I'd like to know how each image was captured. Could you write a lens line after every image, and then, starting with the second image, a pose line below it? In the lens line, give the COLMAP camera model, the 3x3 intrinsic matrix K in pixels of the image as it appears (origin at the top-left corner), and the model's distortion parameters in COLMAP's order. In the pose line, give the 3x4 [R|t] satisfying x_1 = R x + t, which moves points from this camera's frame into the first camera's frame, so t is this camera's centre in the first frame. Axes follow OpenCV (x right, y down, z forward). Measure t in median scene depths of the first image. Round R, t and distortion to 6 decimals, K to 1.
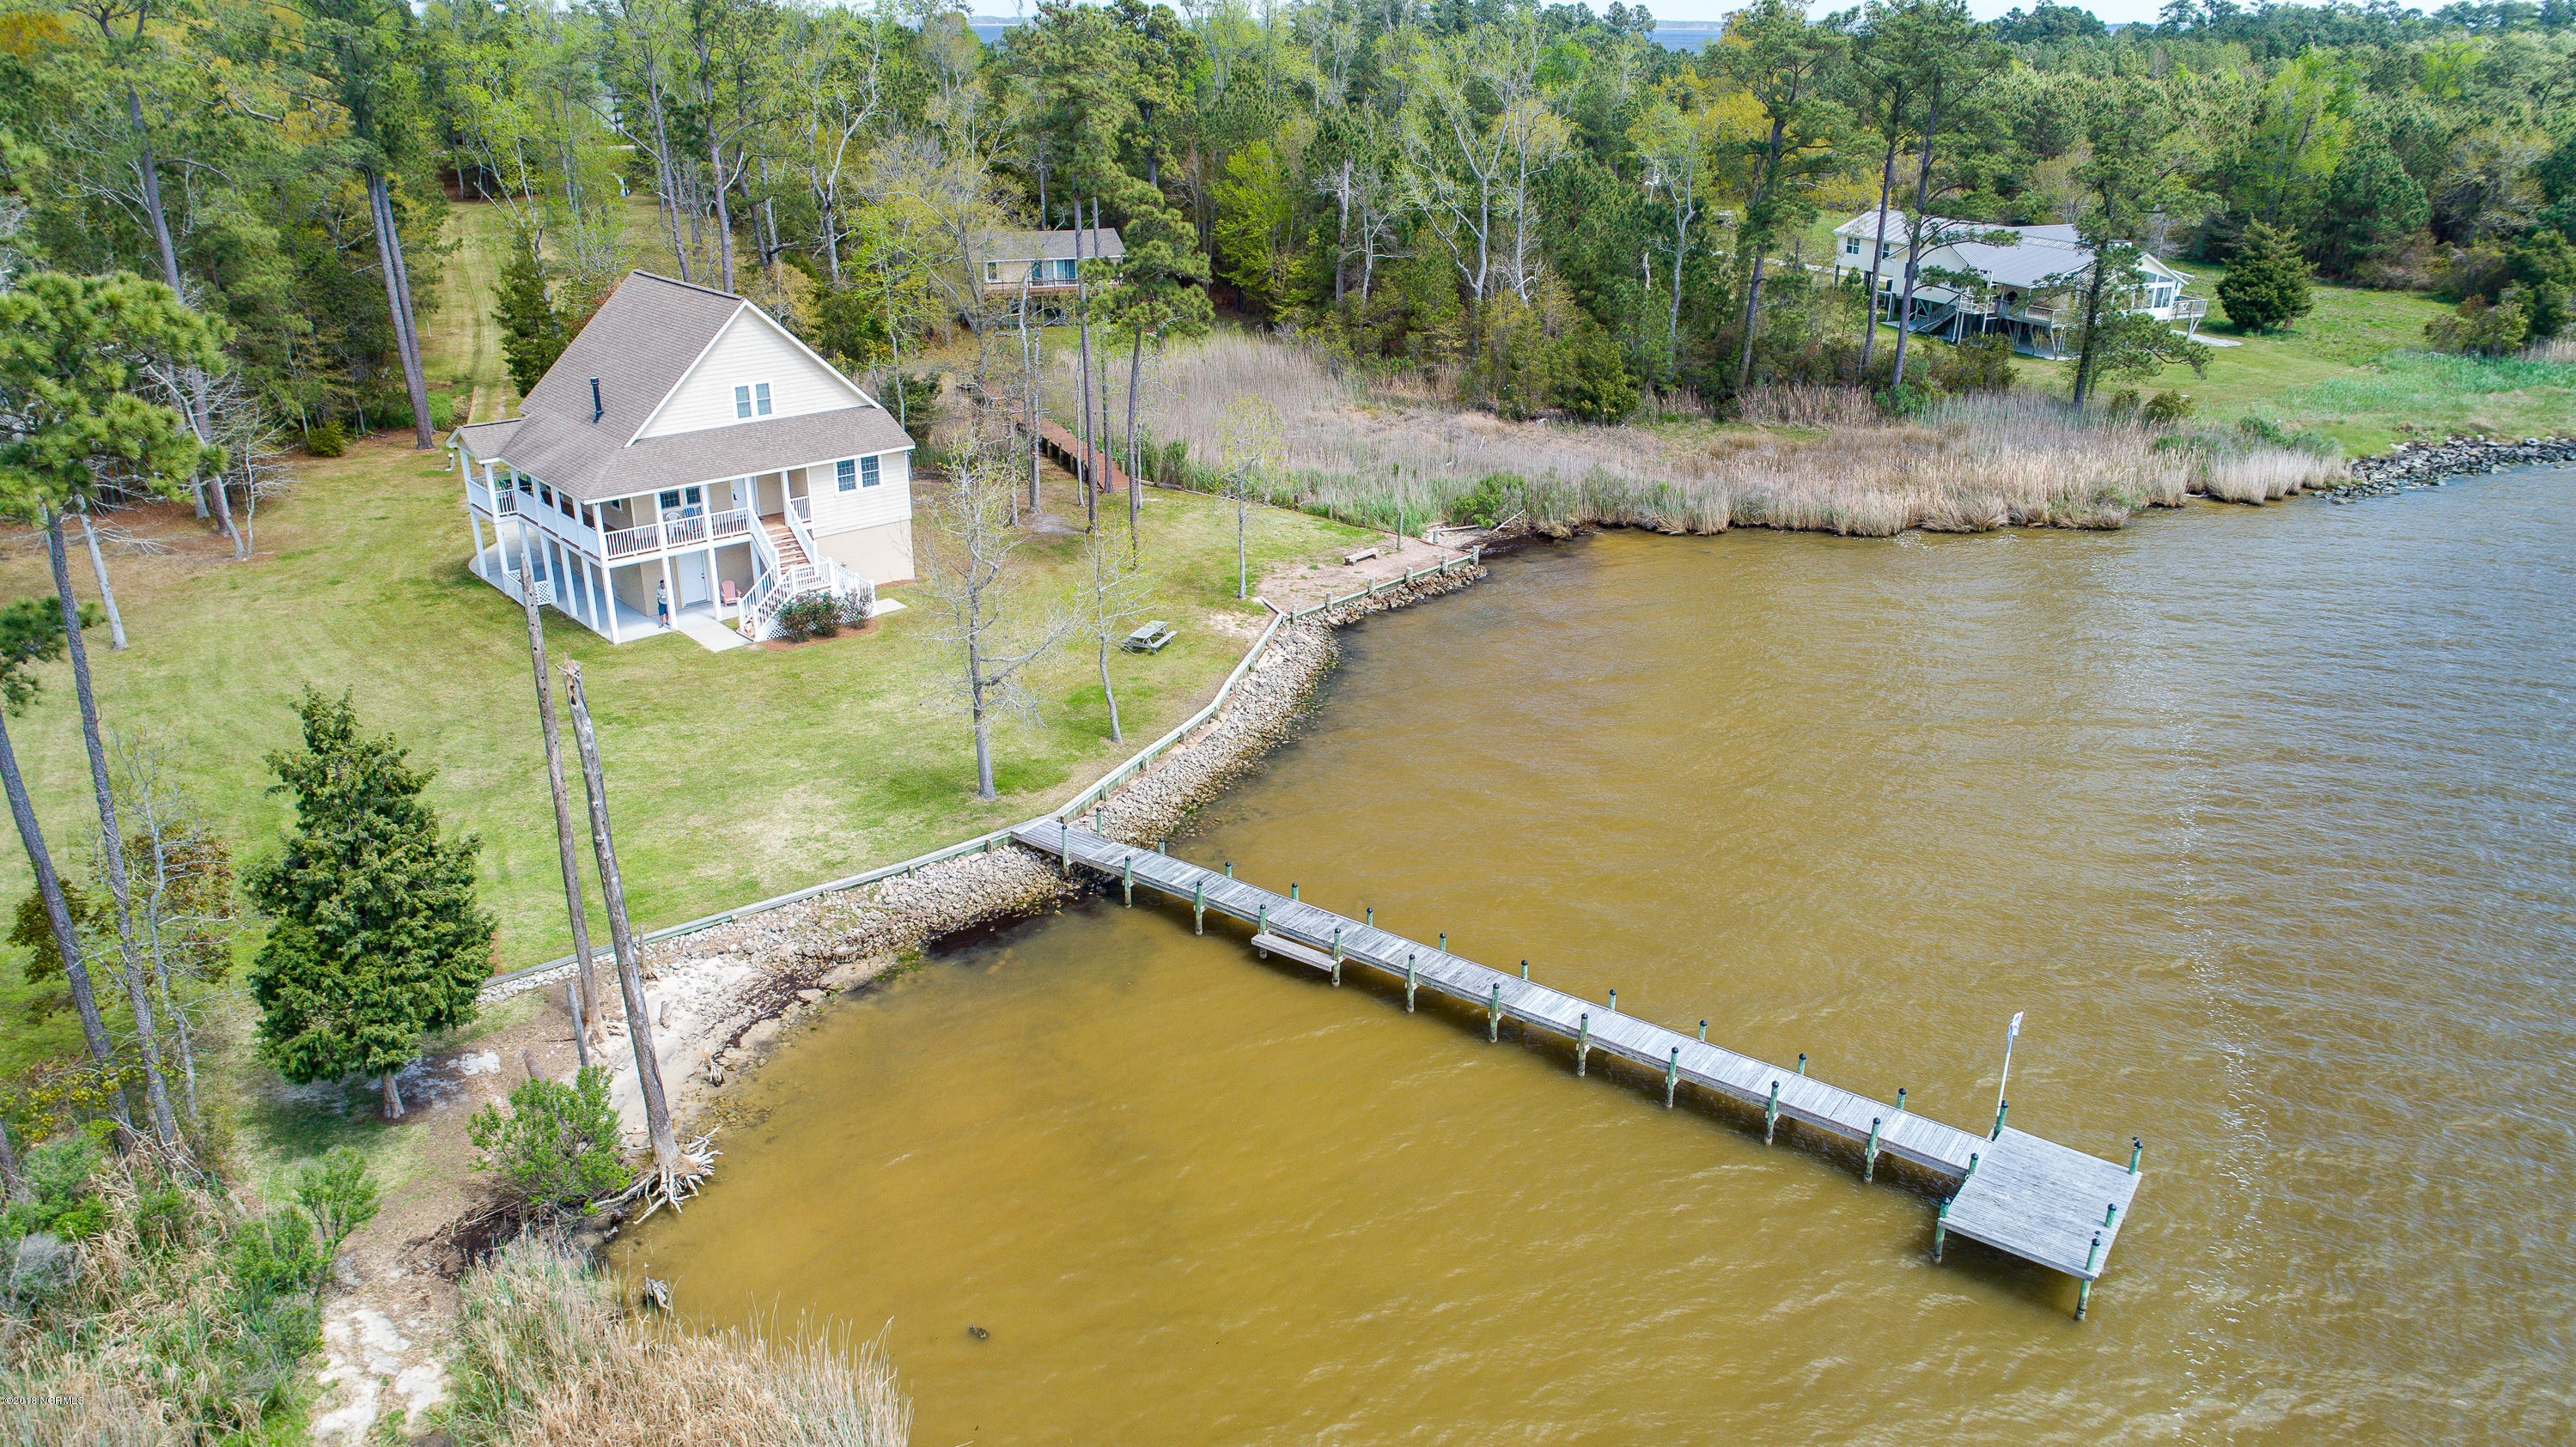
lens RADIAL K [[1740.6, 0, 1291.3], [0, 1740.6, 720.9], [0, 0, 1]] dist [-0.010730, 0.008759]
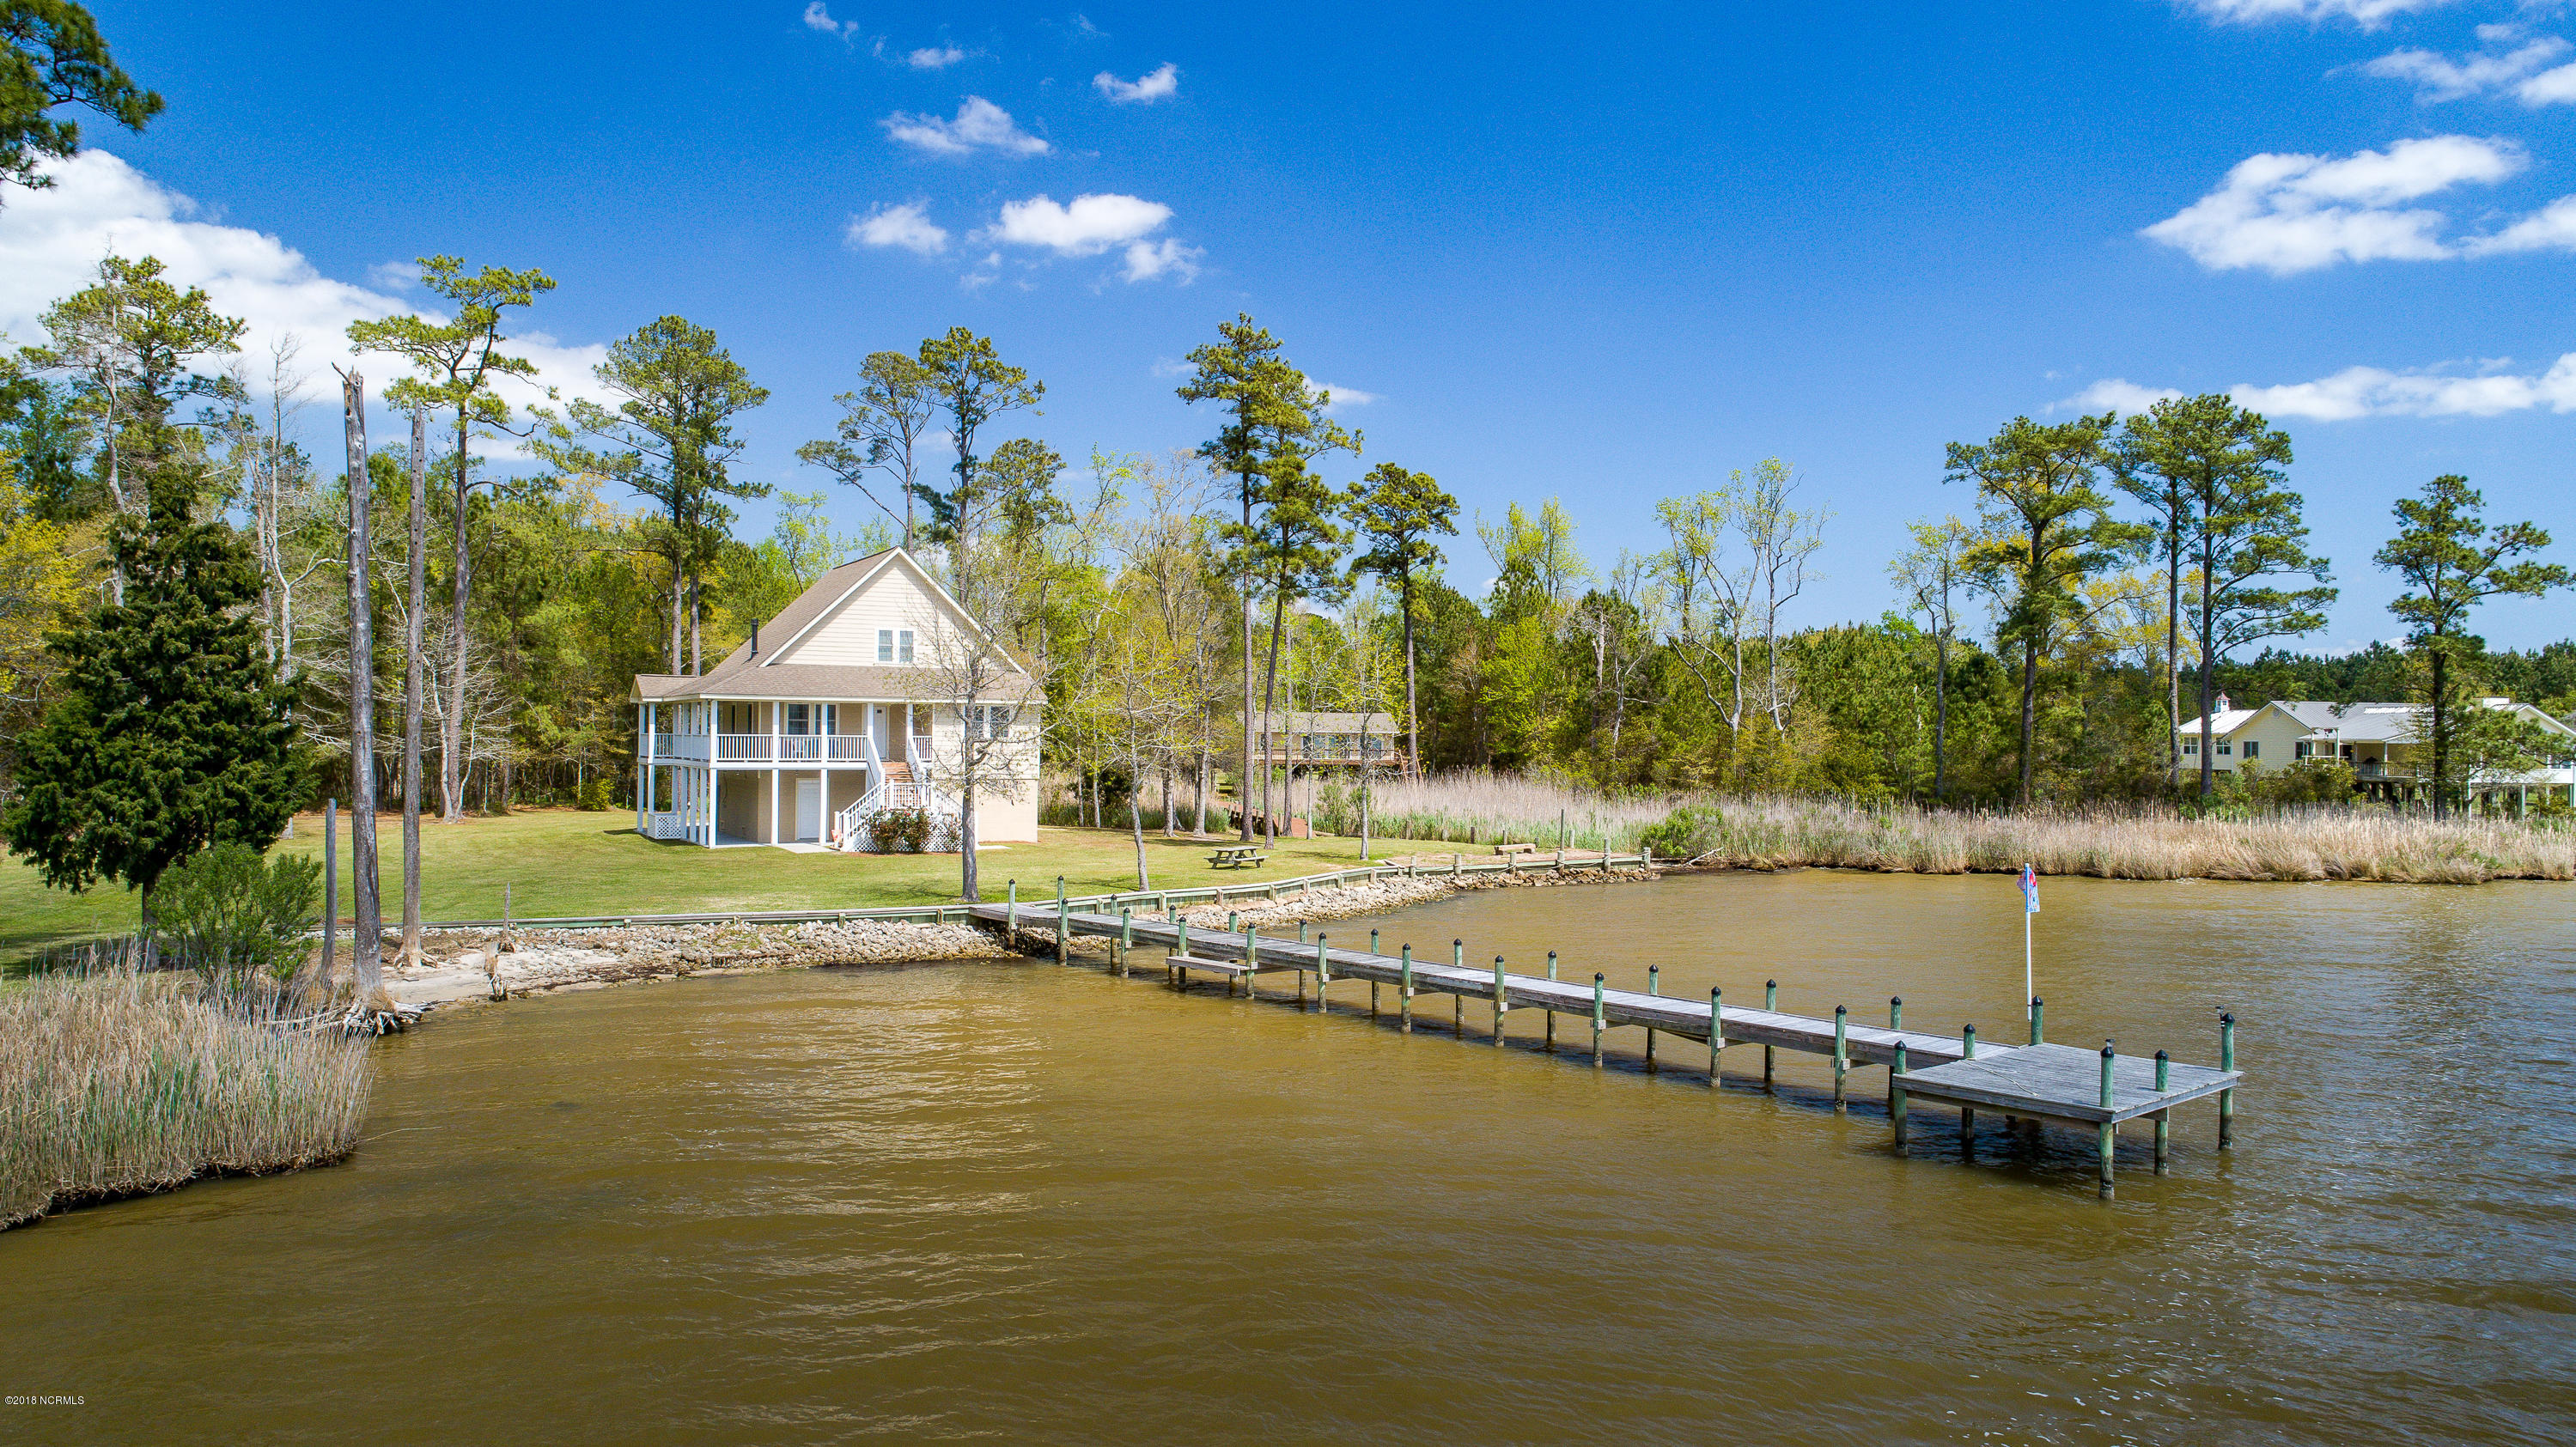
lens RADIAL K [[1740.6, 0, 1291.3], [0, 1740.6, 720.9], [0, 0, 1]] dist [-0.010730, 0.008759]
pose [[0.973423, 0.001359, -0.229009, 0.152254], [-0.089501, 0.922713, -0.374955, 0.220802], [0.210799, 0.385486, 0.898312, 0.148273]]
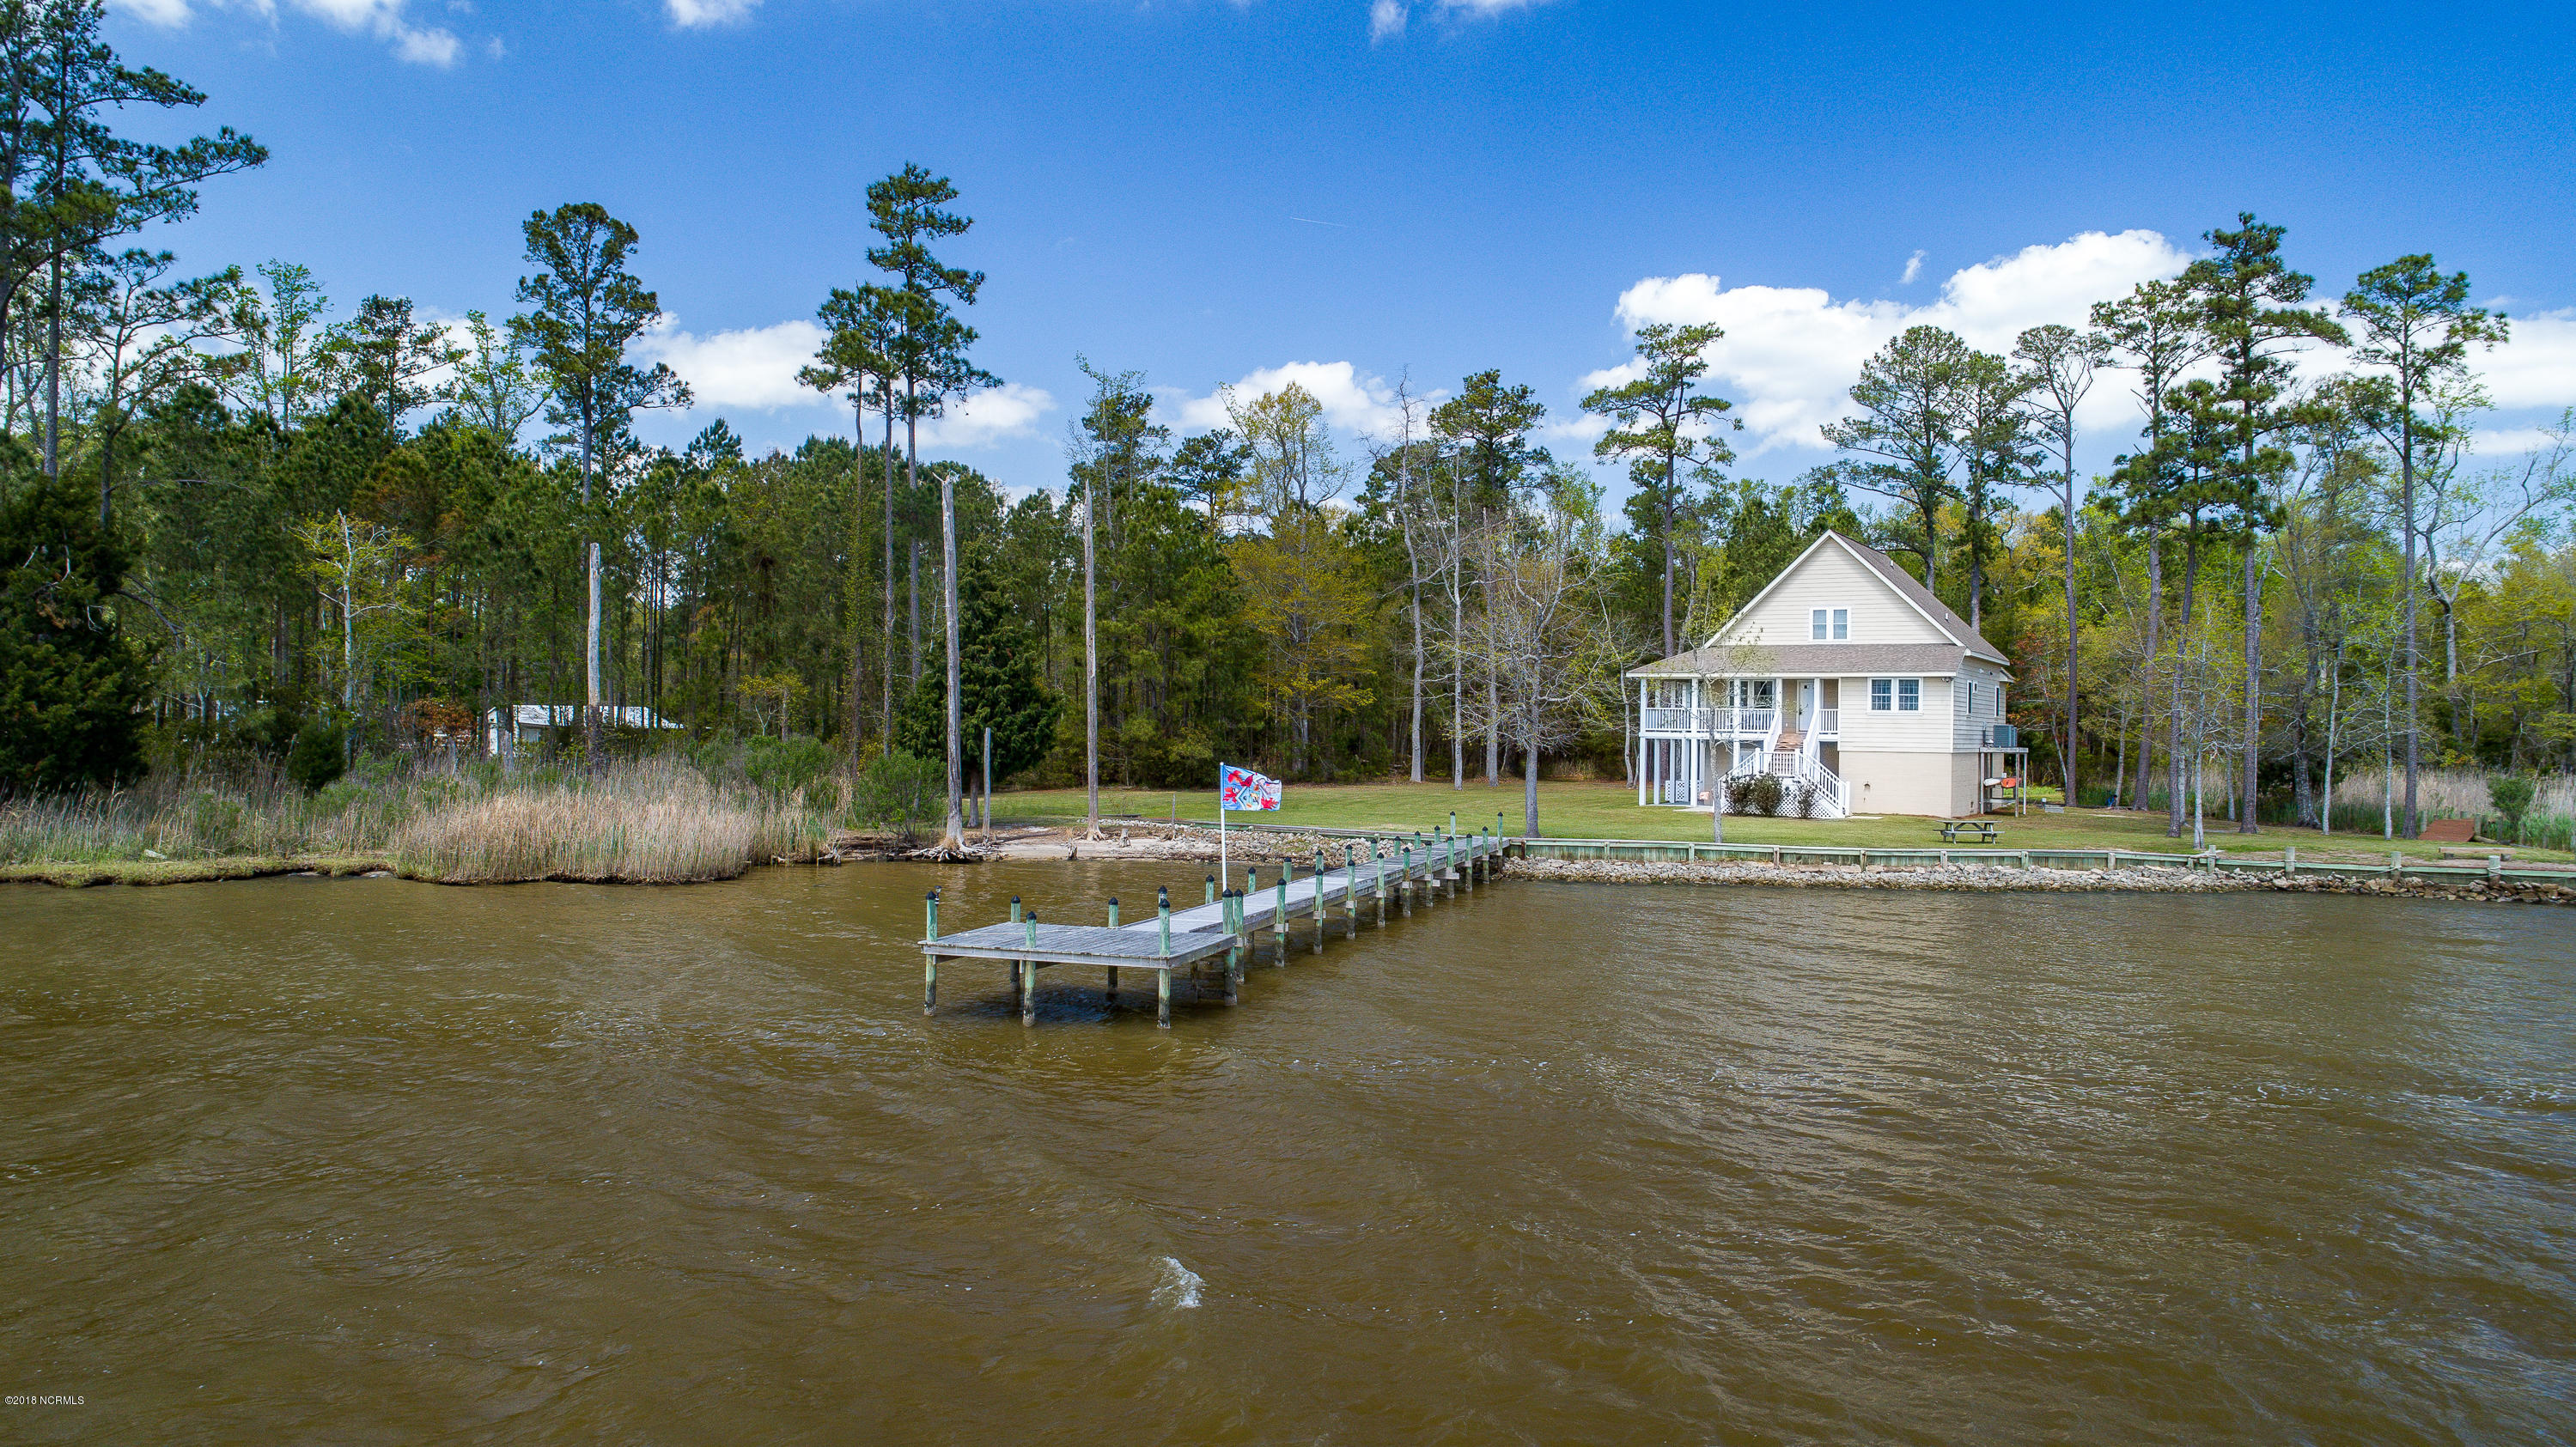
lens RADIAL K [[1715.4, 0, 1288.0], [0, 1715.4, 723.5], [0, 0, 1]] dist [-0.005719, 0.002199]
pose [[0.310913, -0.001385, -0.950437, 0.597140], [-0.369757, 0.921044, -0.122299, 0.126514], [0.875564, 0.389456, 0.285853, 0.431540]]
